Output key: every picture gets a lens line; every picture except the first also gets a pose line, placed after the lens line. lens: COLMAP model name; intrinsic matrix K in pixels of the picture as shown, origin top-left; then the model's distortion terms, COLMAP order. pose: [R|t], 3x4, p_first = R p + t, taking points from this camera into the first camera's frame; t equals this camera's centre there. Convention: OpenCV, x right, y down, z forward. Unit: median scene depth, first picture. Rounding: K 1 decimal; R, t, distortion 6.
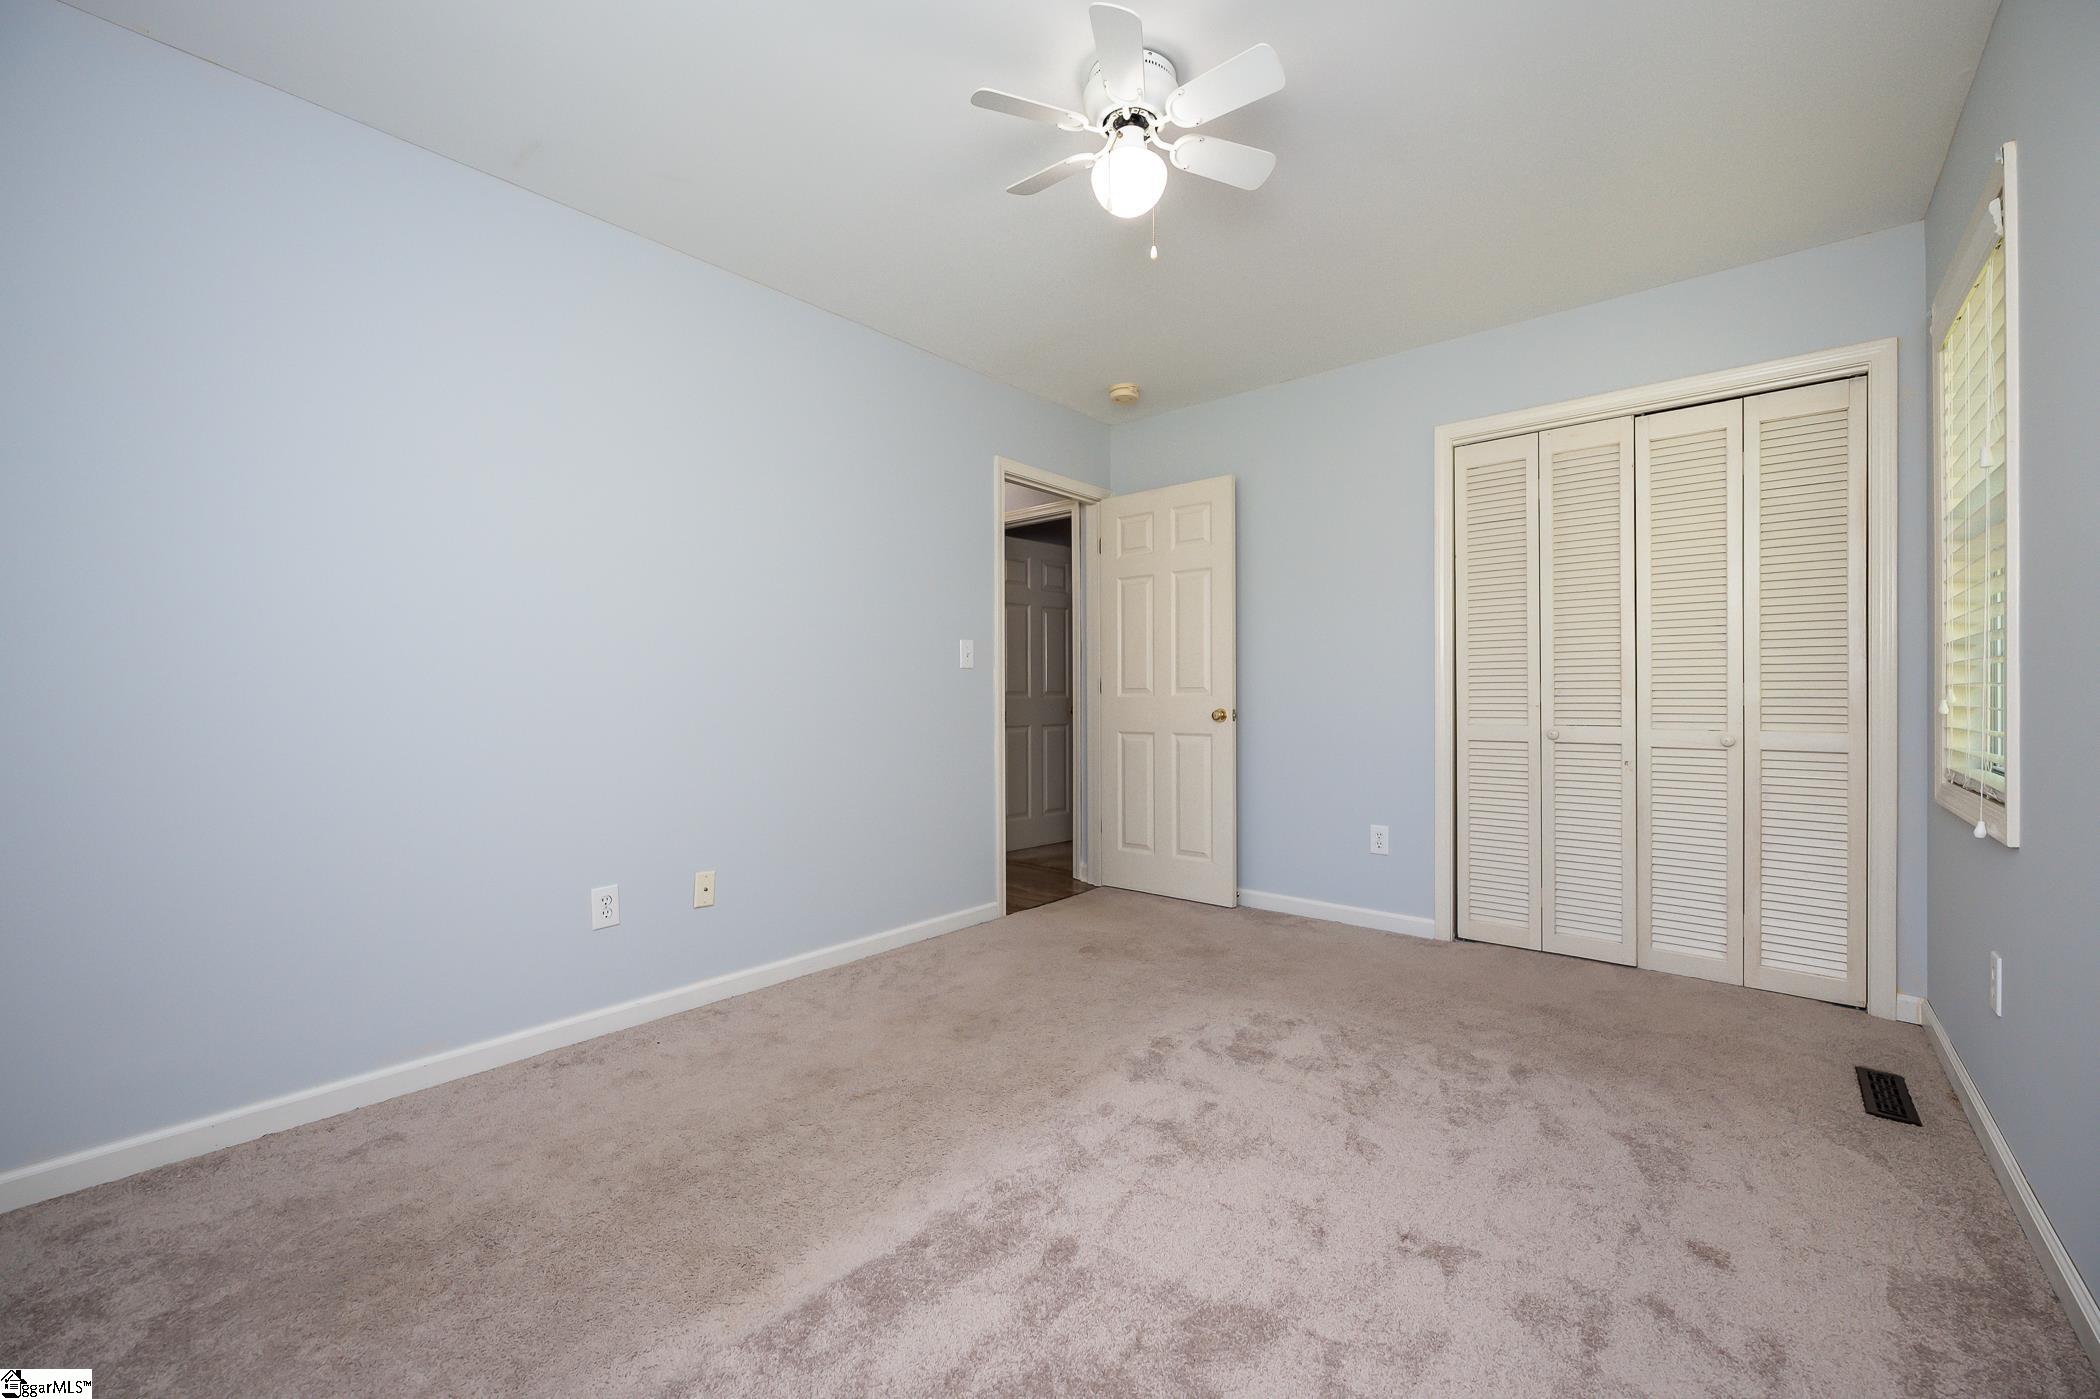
lens RADIAL K [[840.8, 0, 1053.0], [0, 840.8, 696.0], [0, 0, 1]] dist [-0.003969, 0.000553]
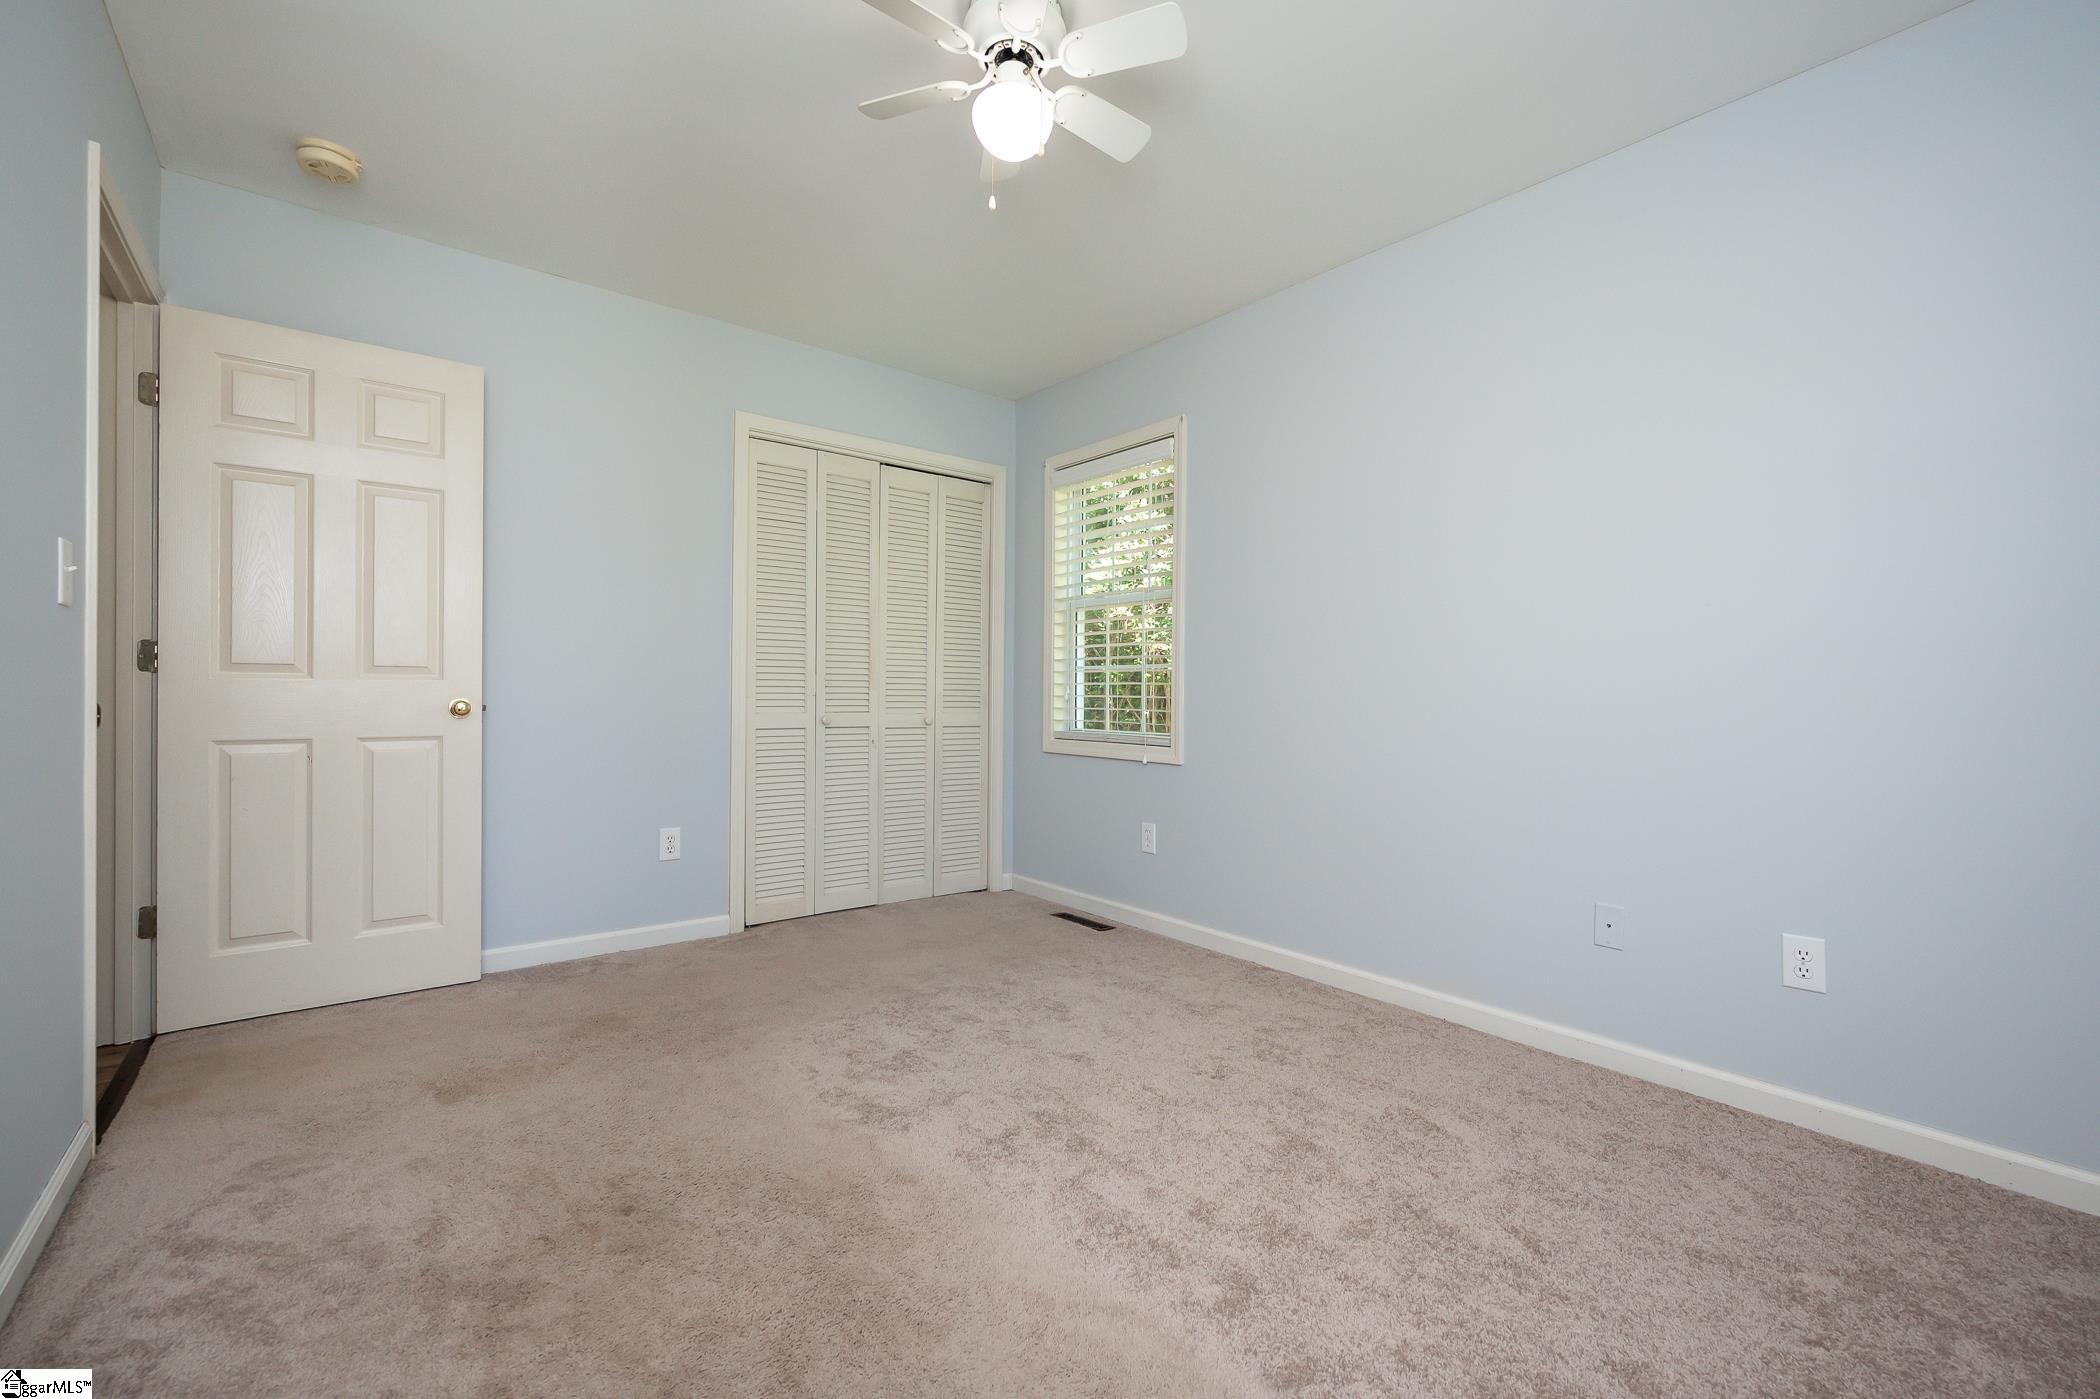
lens RADIAL K [[869.2, 0, 1066.7], [0, 869.2, 696.7], [0, 0, 1]] dist [-0.001241, 0.000654]
pose [[0.189773, 0.003093, 0.981823, -0.462605], [-0.008526, 0.999963, -0.001502, 0.011649], [-0.981791, -0.008086, 0.189792, 0.425538]]
